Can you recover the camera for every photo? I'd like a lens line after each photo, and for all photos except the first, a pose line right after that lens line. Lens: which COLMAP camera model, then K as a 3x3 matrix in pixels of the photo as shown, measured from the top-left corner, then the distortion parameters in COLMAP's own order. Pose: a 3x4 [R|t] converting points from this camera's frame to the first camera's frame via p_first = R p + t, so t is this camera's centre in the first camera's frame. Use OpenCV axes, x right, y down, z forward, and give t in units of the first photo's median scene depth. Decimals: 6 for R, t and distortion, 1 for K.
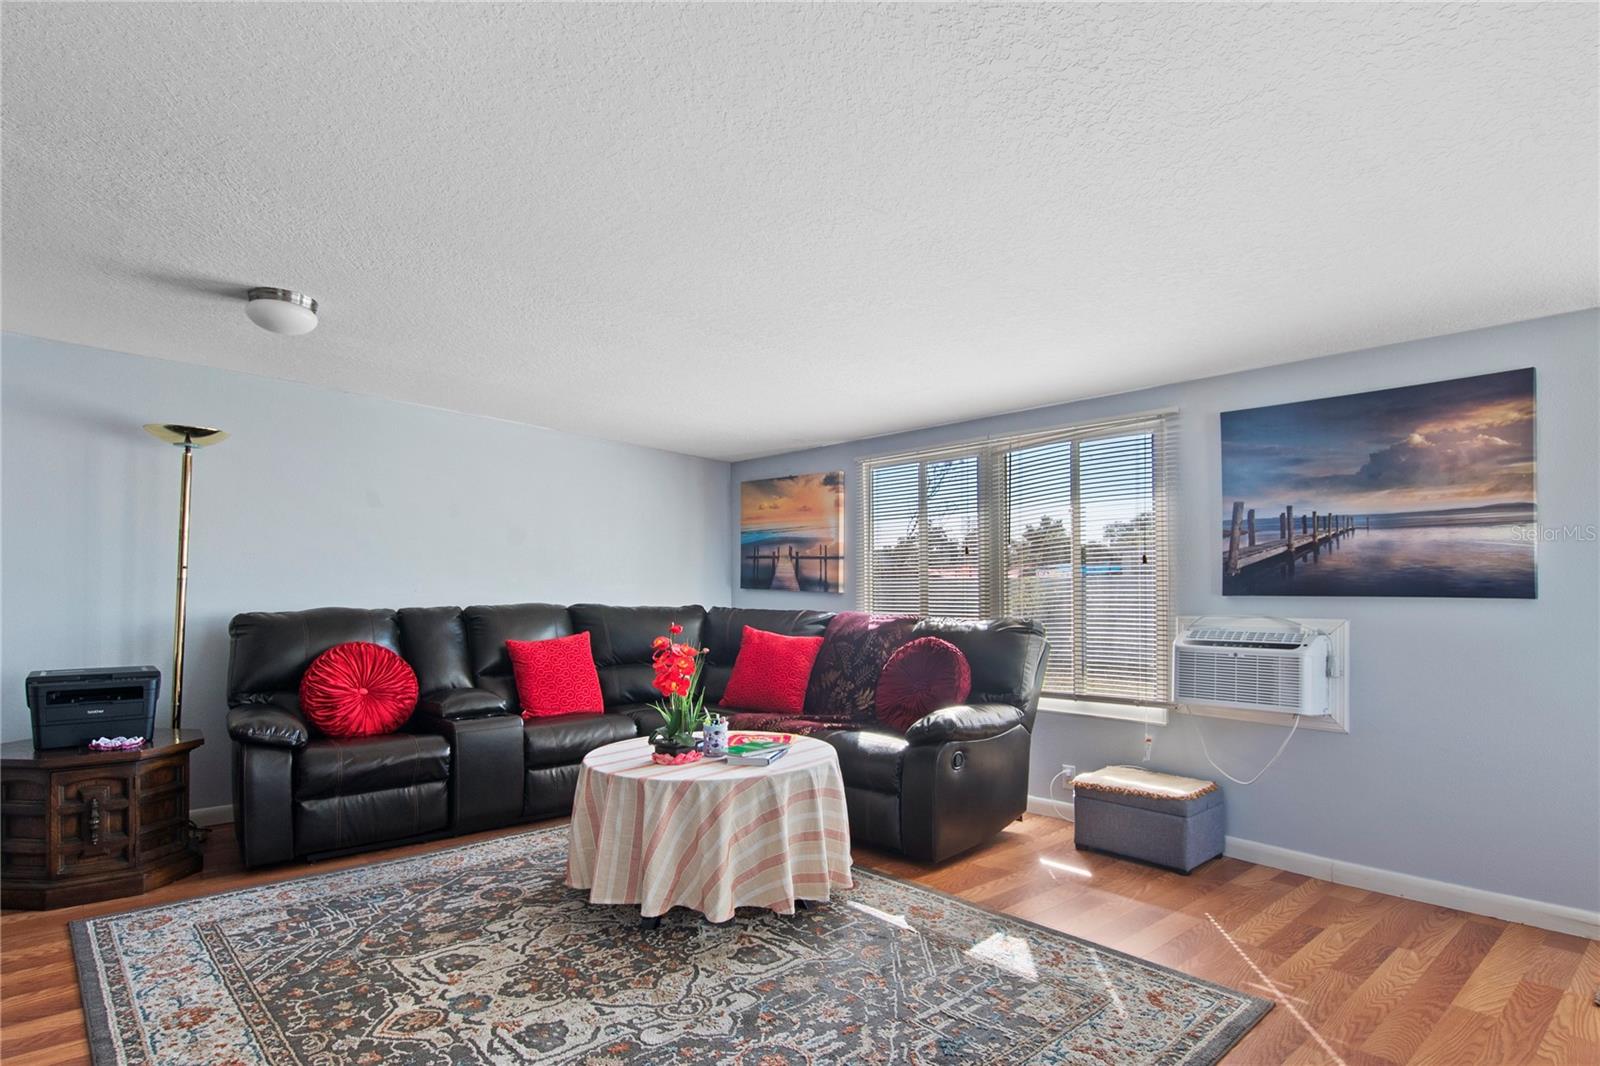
lens RADIAL K [[864.9, 0, 803.1], [0, 864.9, 584.8], [0, 0, 1]] dist [-0.007909, -0.000947]
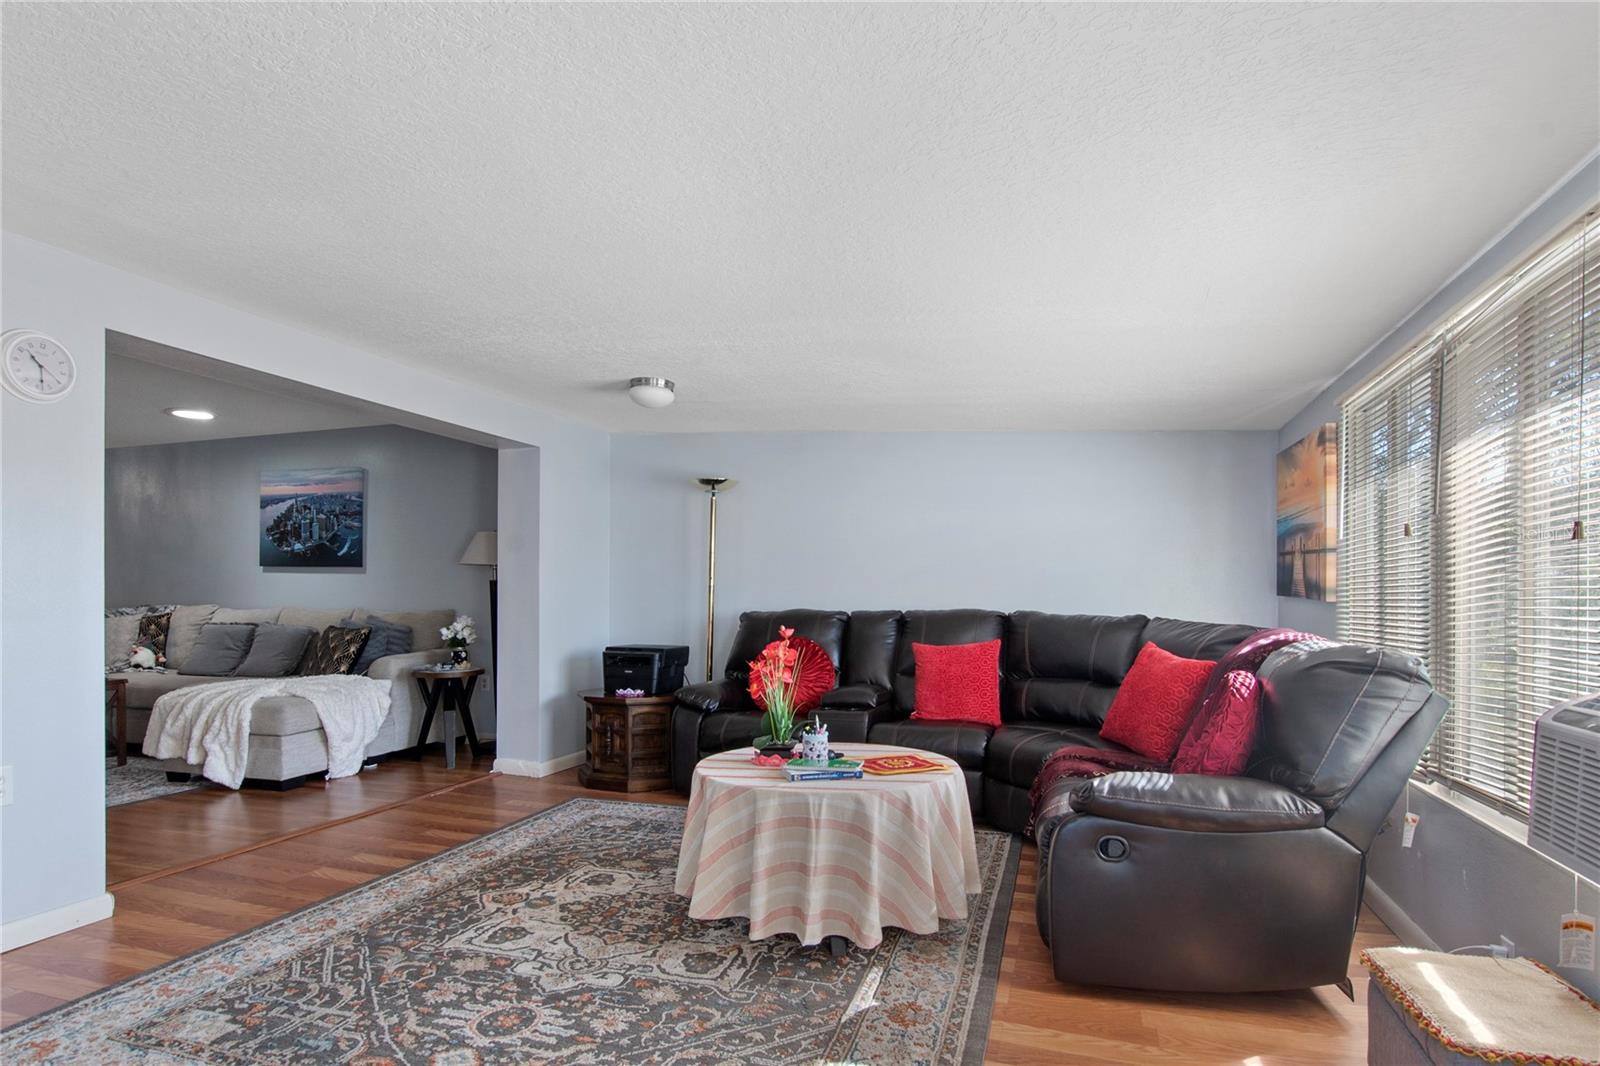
lens RADIAL K [[863.7, 0, 798.5], [0, 863.7, 596.8], [0, 0, 1]] dist [-0.002676, 0.000277]
pose [[0.495709, 0.004687, -0.868476, 0.753426], [-0.001476, 0.999989, 0.004555, 0.004846], [0.868487, -0.000976, 0.495711, 0.531633]]
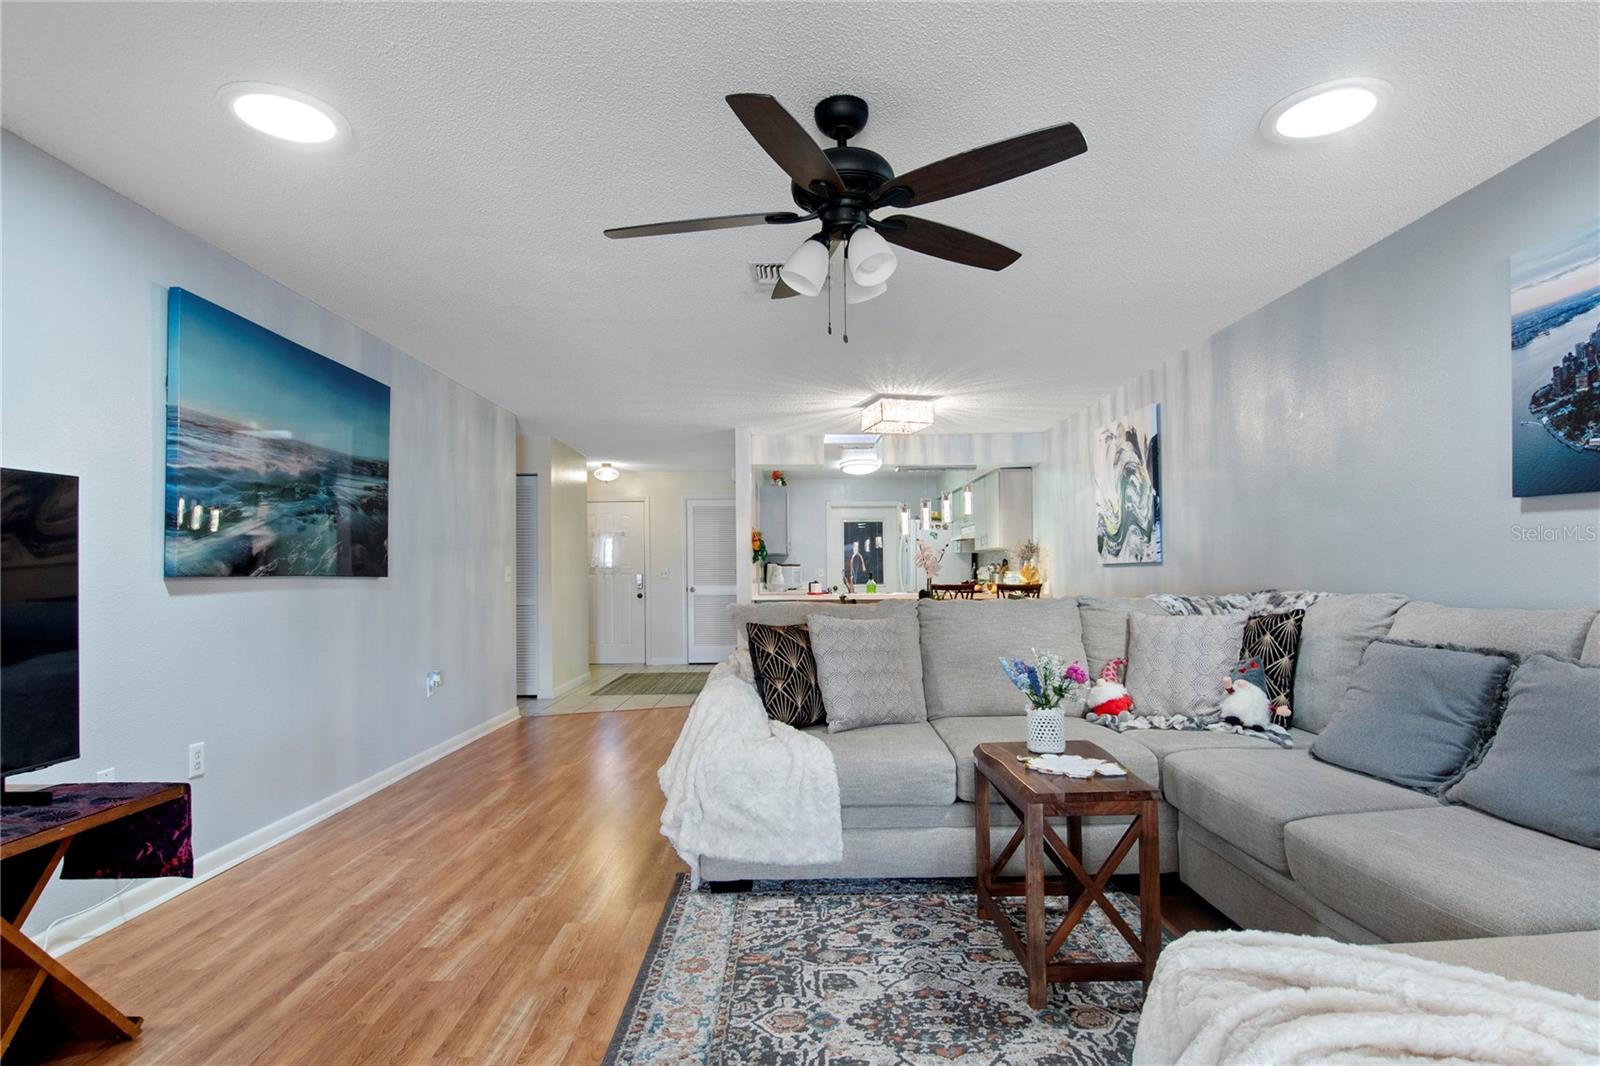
lens RADIAL K [[830.3, 0, 799.1], [0, 830.3, 563.8], [0, 0, 1]] dist [-0.000024, -0.000252]
pose [[-0.660905, 0.006917, -0.750438, -0.827836], [0.014877, 0.999882, -0.003887, -0.003056], [0.750322, -0.013733, -0.660930, 0.436841]]
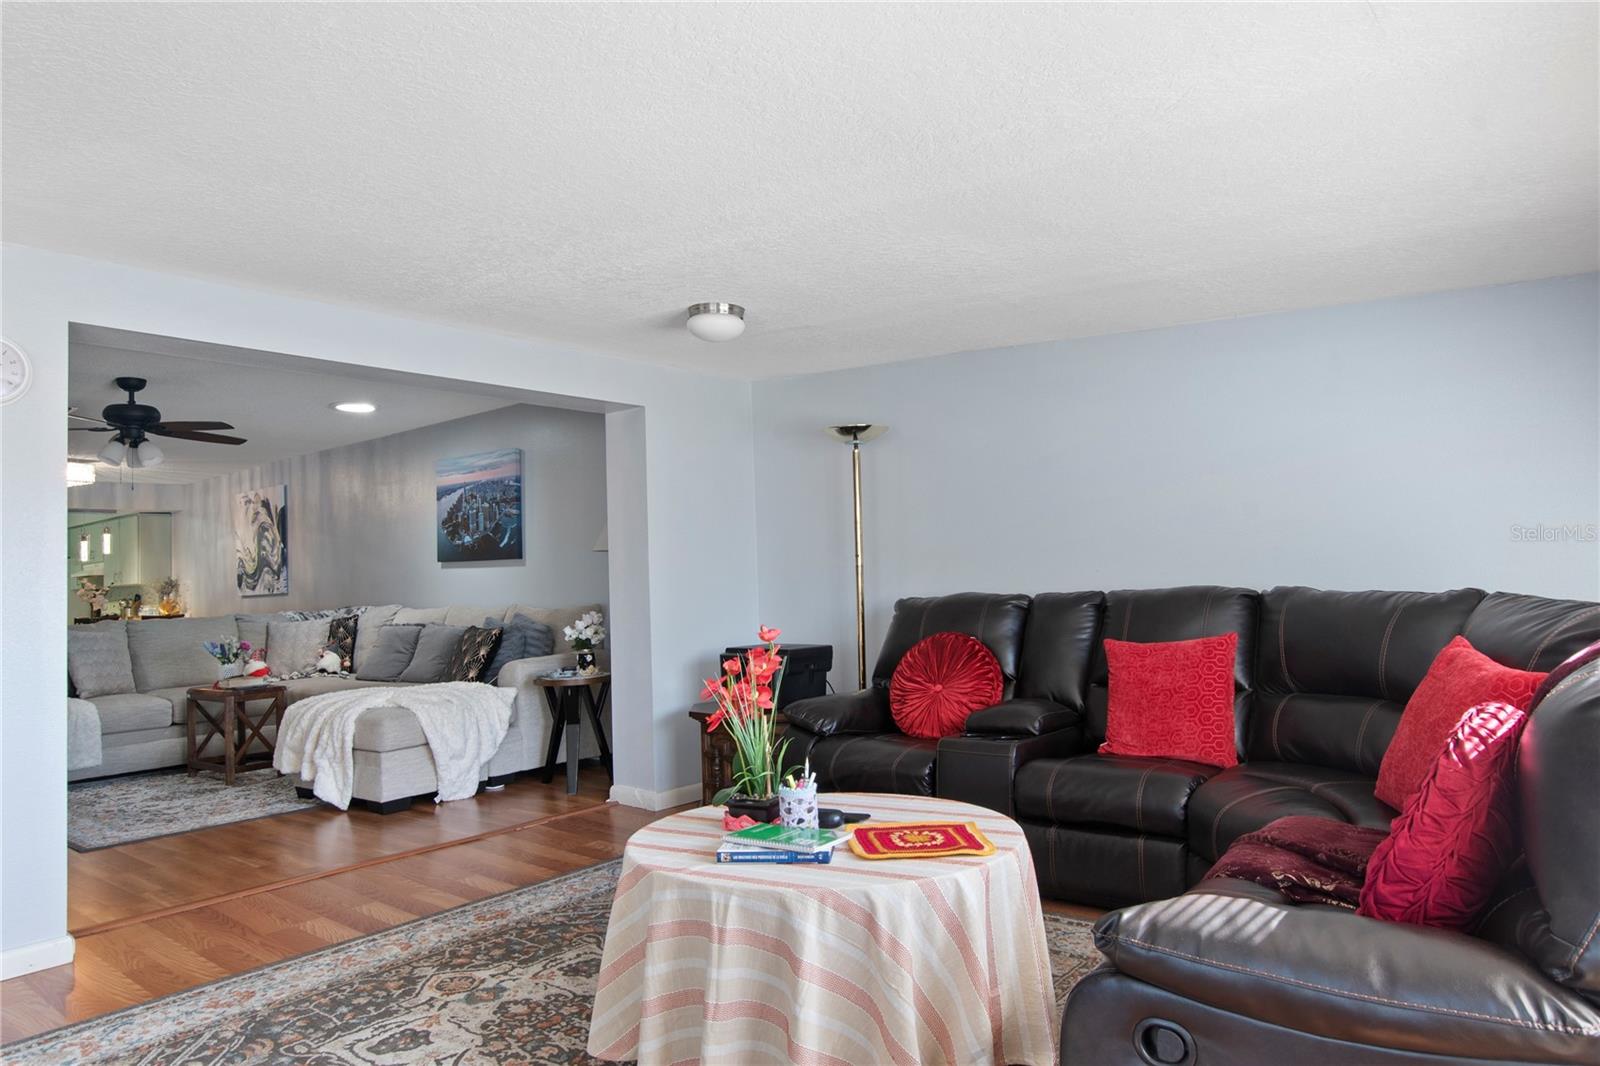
lens RADIAL K [[1020.8, 0, 791.5], [0, 1020.8, 529.0], [0, 0, 1]] dist [0.003143, -0.000005]
pose [[0.145178, -0.052279, -0.988023, 0.687689], [0.036014, 0.998220, -0.047527, 0.005884], [0.988750, -0.028683, 0.146803, 0.929142]]
